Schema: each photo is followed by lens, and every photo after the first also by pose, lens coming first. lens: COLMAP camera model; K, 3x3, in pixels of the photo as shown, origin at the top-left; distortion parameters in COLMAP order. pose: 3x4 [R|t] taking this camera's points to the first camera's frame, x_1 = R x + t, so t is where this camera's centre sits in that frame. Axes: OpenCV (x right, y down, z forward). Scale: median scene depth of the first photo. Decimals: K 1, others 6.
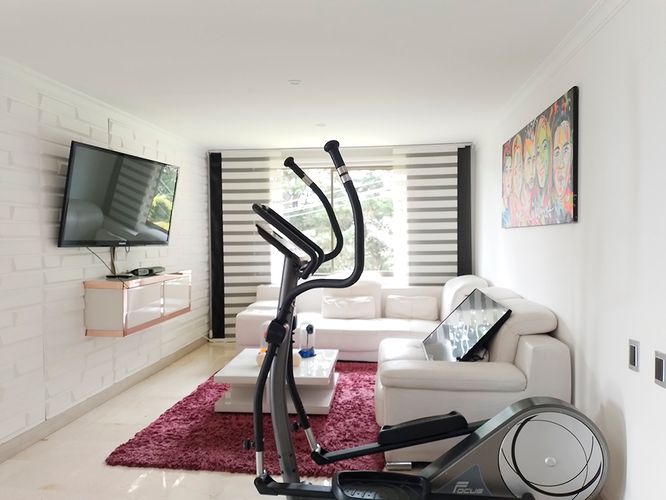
lens RADIAL K [[505.8, 0, 333.0], [0, 505.8, 250.0], [0, 0, 1]] dist [0.054048, -0.005348]
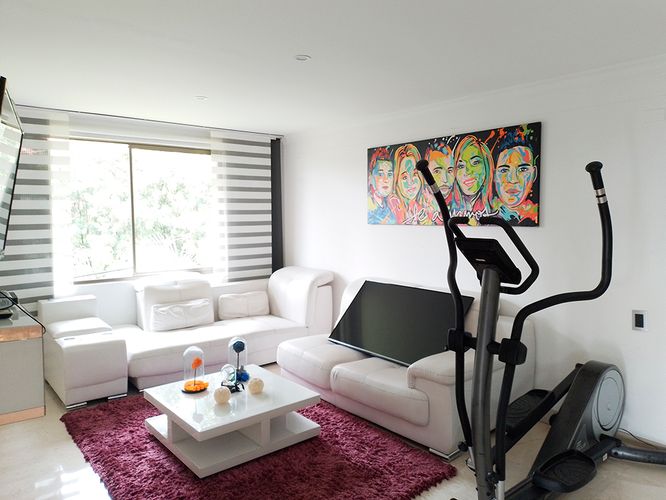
lens RADIAL K [[505.8, 0, 333.0], [0, 505.8, 250.0], [0, 0, 1]] dist [0.054048, -0.005348]
pose [[0.691686, -0.047988, 0.720603, -0.394224], [0.016832, 0.998590, 0.050343, -0.032655], [-0.722003, -0.022692, 0.691518, 0.222742]]
